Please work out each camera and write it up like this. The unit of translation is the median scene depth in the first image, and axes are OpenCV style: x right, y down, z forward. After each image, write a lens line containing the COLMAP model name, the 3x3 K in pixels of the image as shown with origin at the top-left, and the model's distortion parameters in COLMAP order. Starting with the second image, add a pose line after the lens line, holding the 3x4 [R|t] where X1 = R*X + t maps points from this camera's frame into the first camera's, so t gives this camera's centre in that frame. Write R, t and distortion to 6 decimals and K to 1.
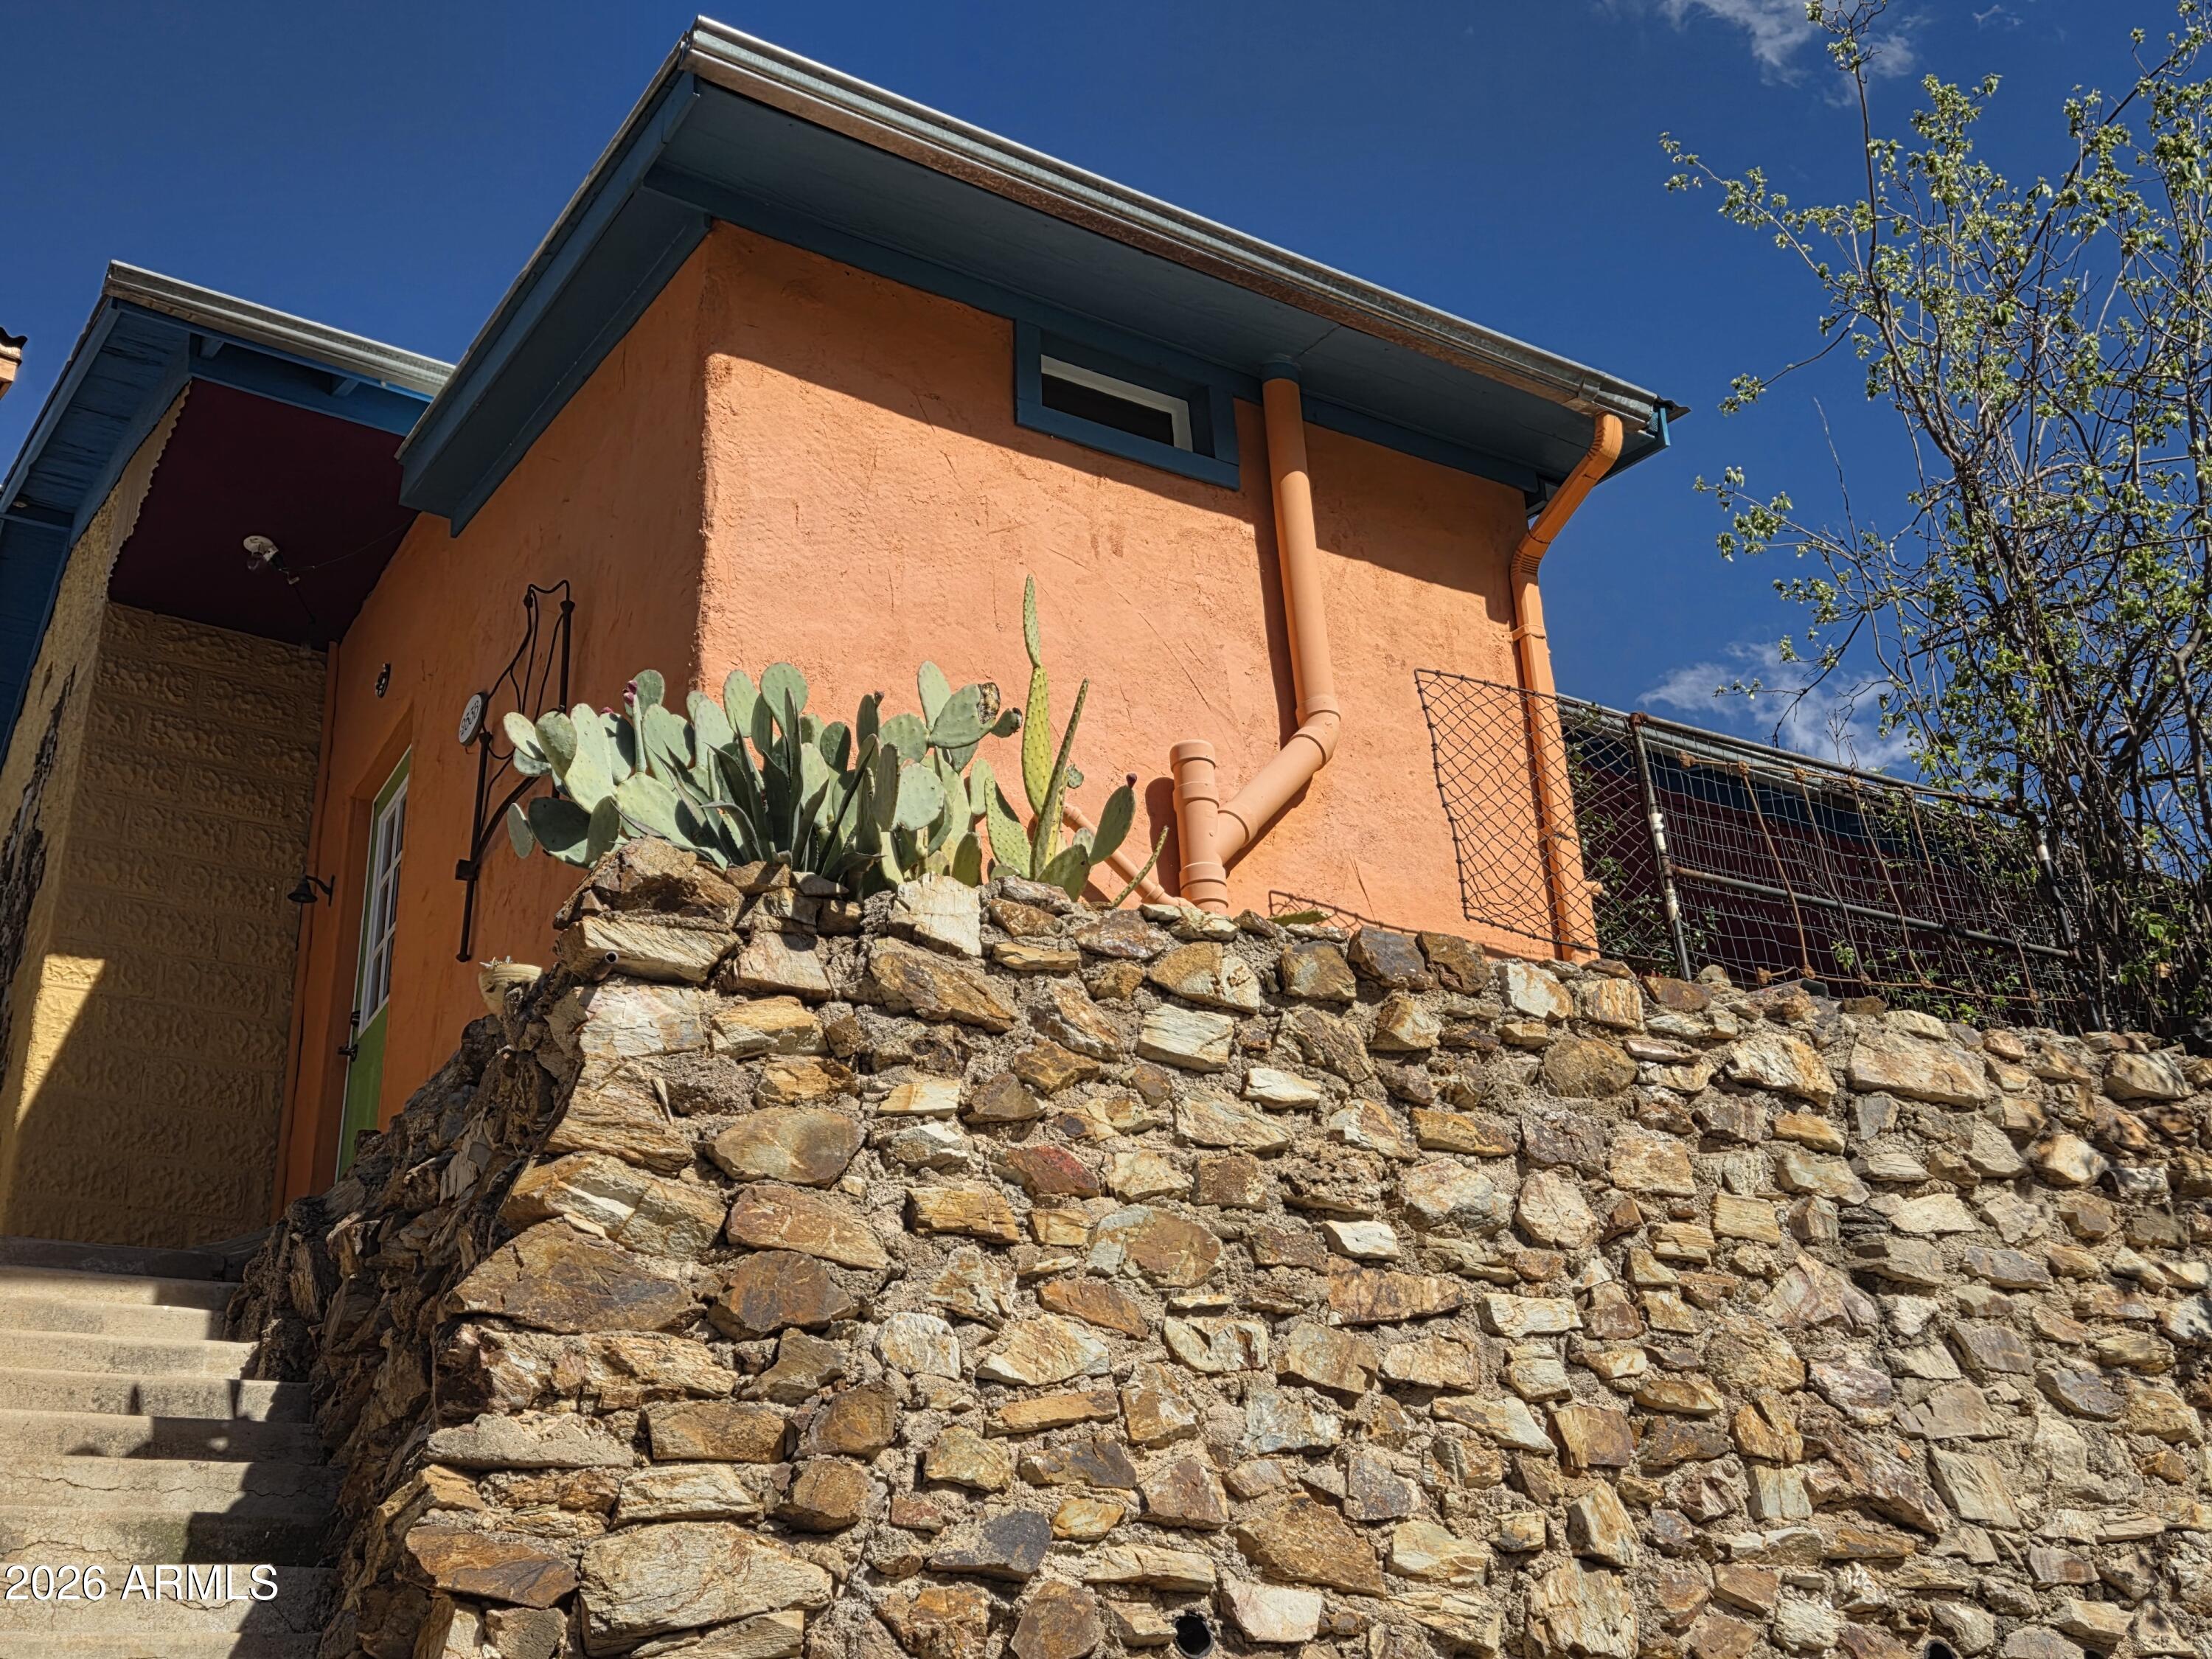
lens RADIAL K [[2462.8, 0, 1093.7], [0, 2462.8, 818.1], [0, 0, 1]] dist [0.072483, 0.000000]
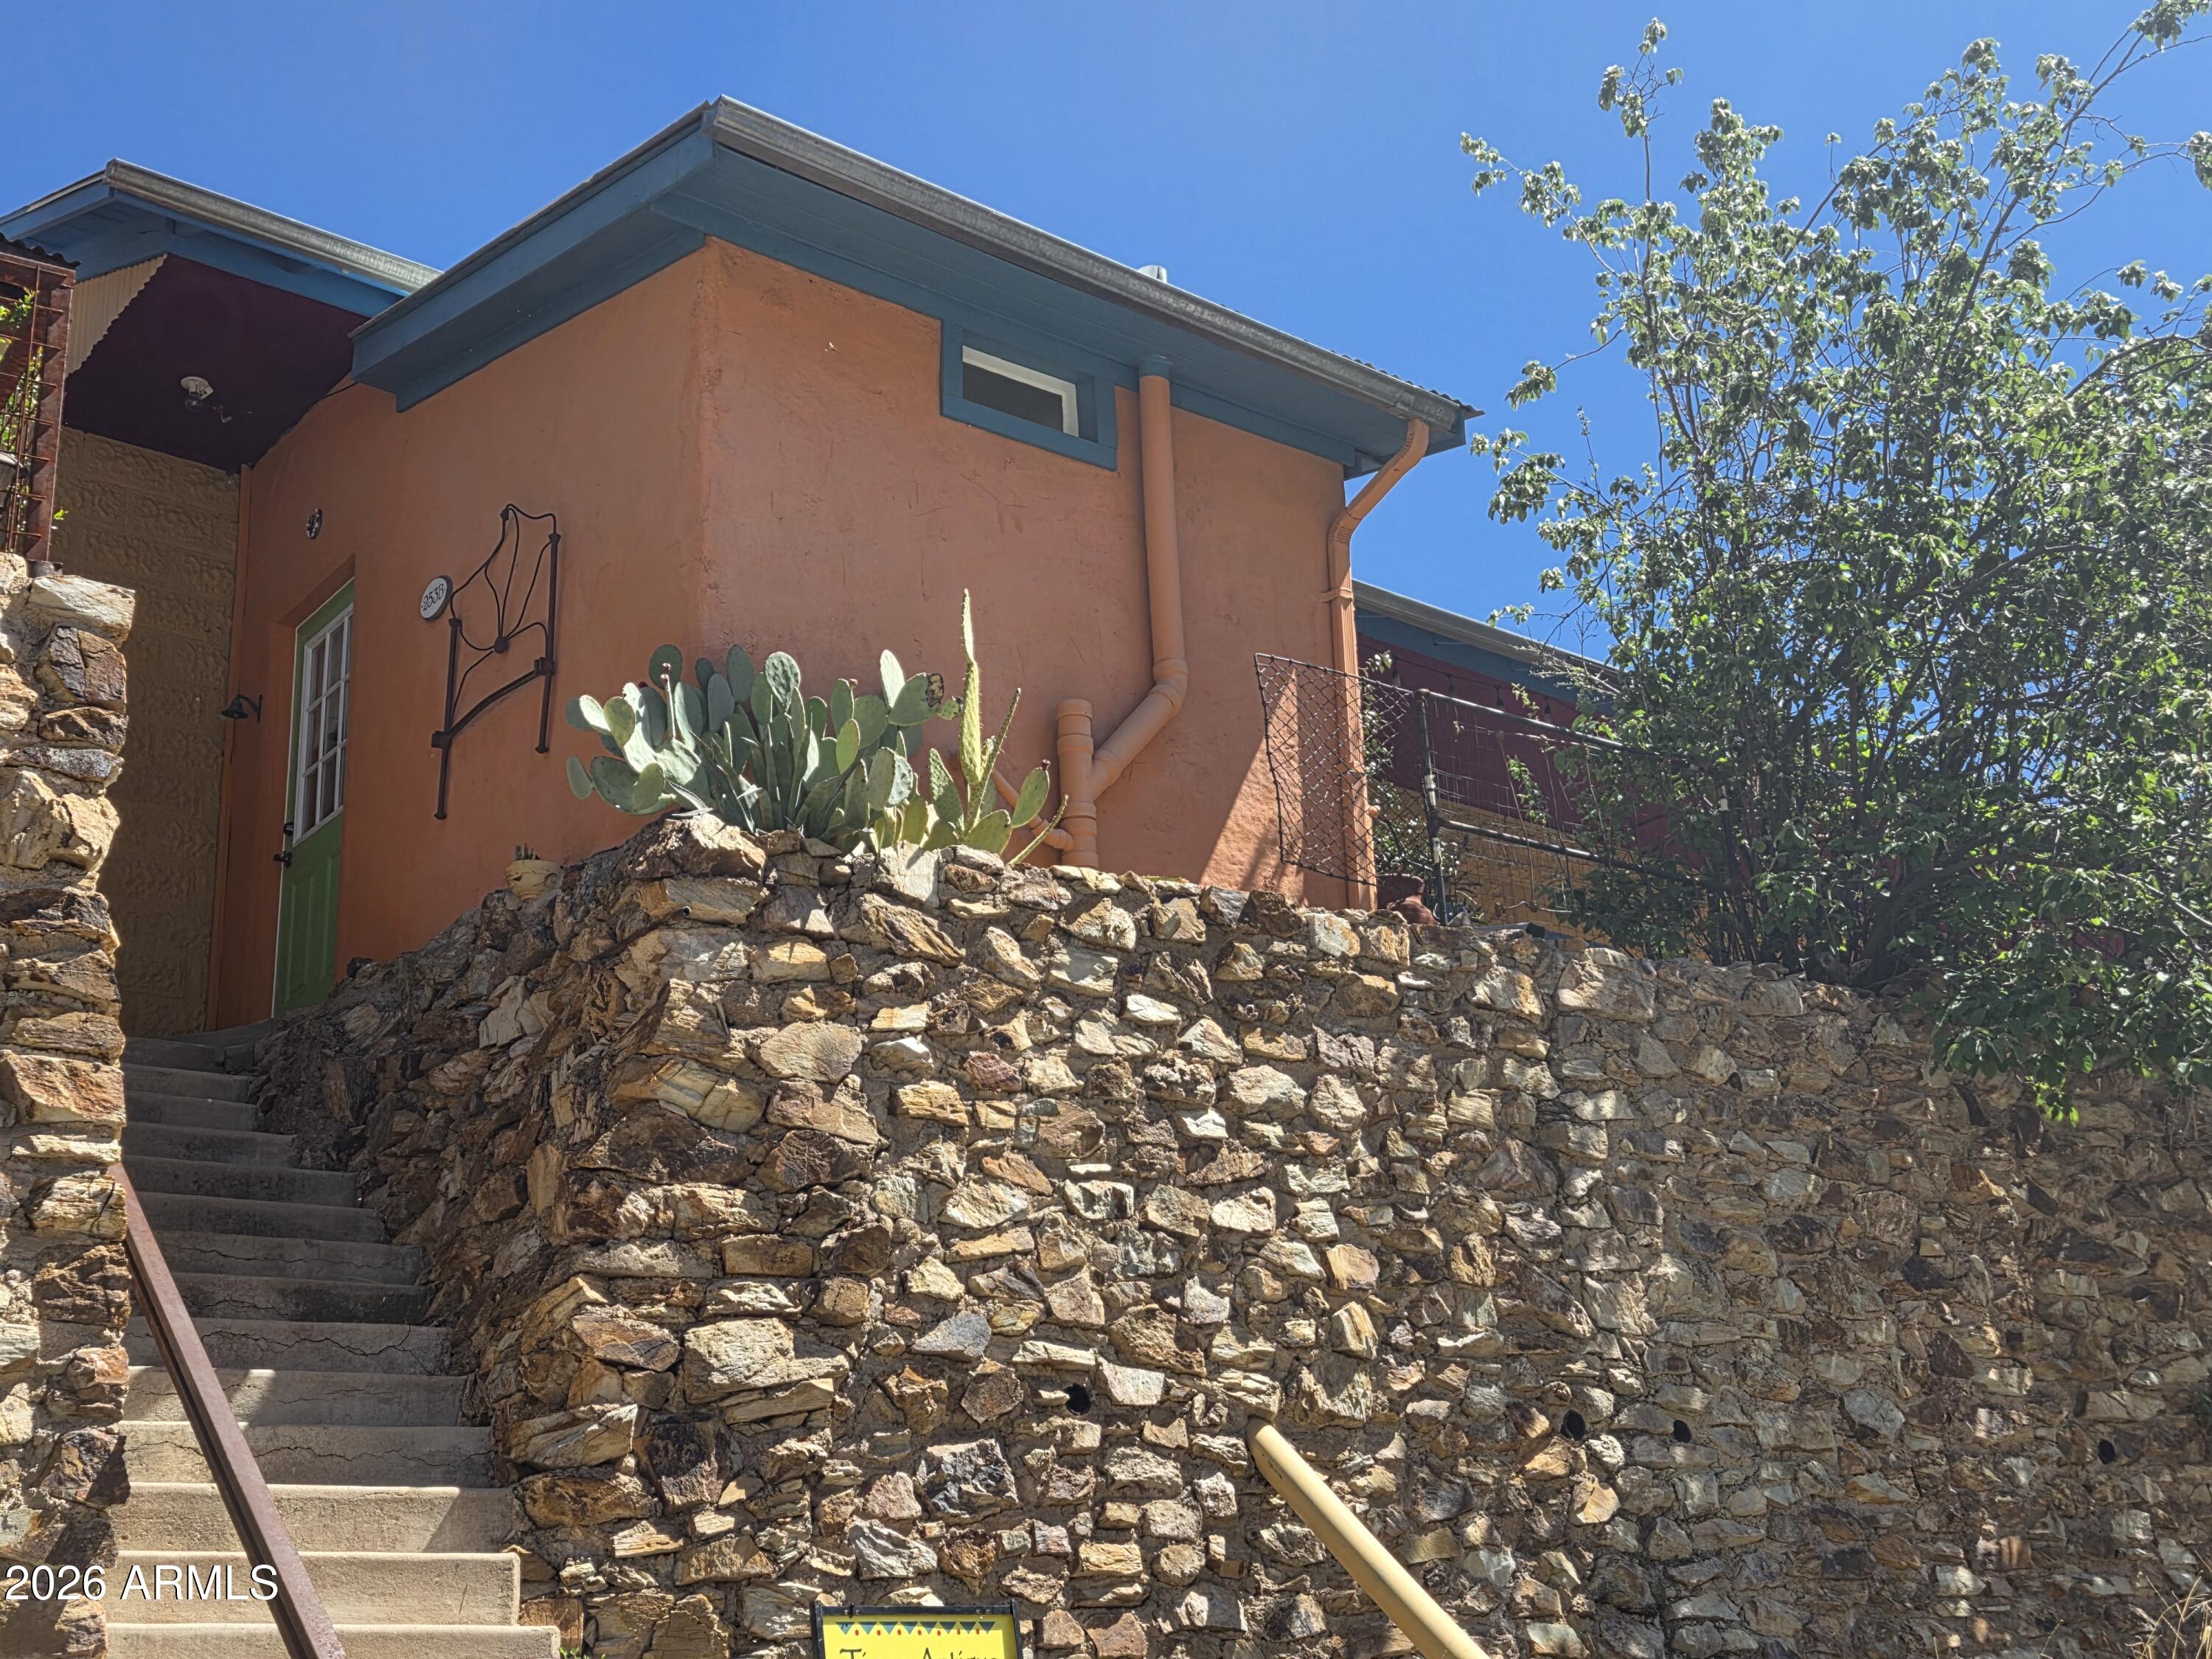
lens RADIAL K [[2741.6, 0, 1096.8], [0, 2741.6, 814.9], [0, 0, 1]] dist [0.092991, 0.000000]
pose [[0.990900, 0.059346, 0.120813, -0.146108], [-0.074465, 0.989390, 0.124751, -0.190197], [-0.112128, -0.132612, 0.984805, -0.487600]]
